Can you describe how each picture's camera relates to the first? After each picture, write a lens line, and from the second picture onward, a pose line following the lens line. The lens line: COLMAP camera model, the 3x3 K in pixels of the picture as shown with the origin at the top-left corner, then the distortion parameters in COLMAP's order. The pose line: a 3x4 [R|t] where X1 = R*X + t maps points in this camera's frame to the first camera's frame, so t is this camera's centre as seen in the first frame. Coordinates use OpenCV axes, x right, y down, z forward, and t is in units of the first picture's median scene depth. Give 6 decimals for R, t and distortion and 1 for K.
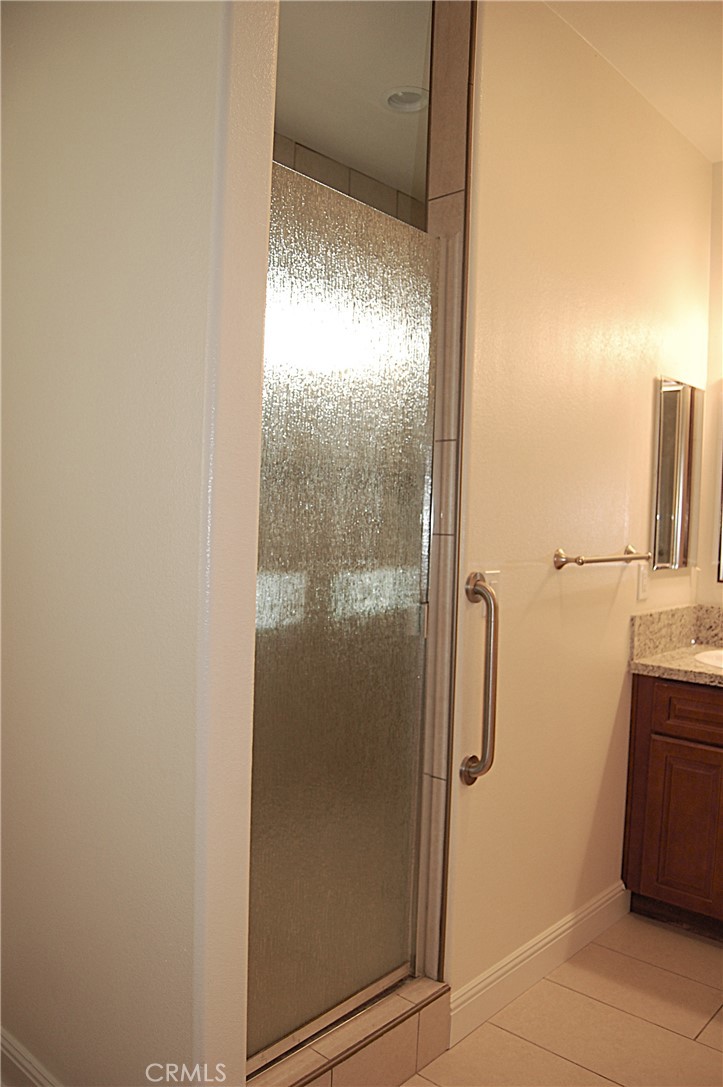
lens RADIAL K [[842.1, 0, 361.5], [0, 842.1, 543.5], [0, 0, 1]] dist [-0.089302, 0.005661]
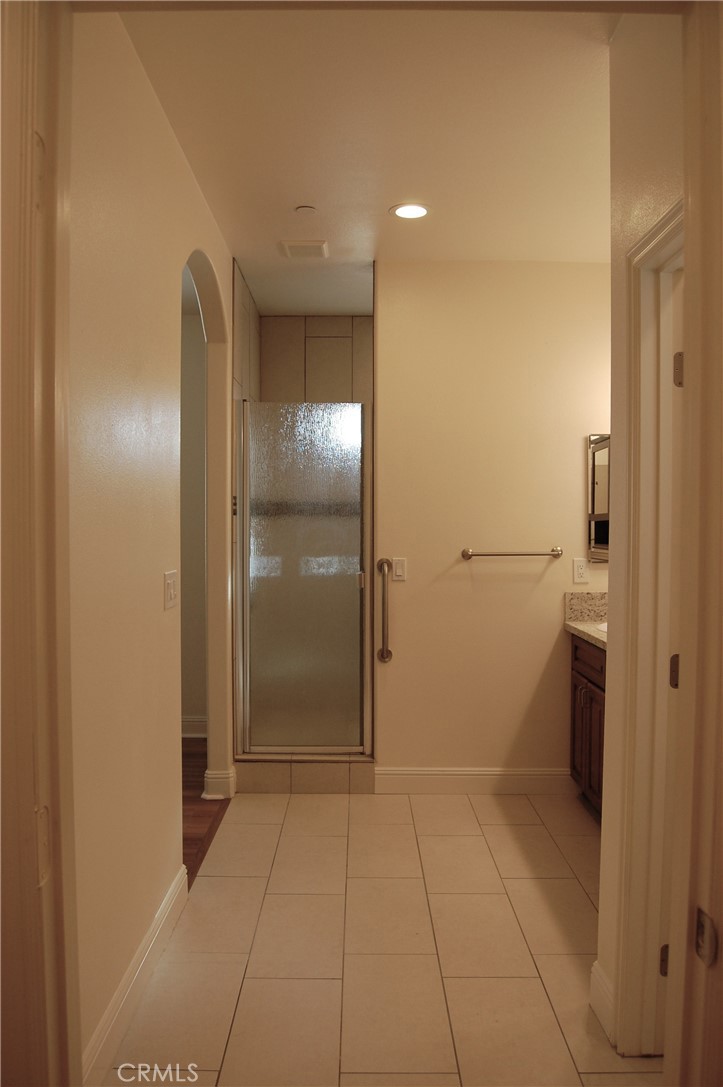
lens RADIAL K [[842.1, 0, 361.5], [0, 842.1, 543.5], [0, 0, 1]] dist [-0.089302, 0.005661]
pose [[0.666263, -0.014225, -0.745581, 1.659599], [-0.005754, 0.999690, -0.024215, 0.048103], [0.745694, 0.020424, 0.665975, -0.427765]]
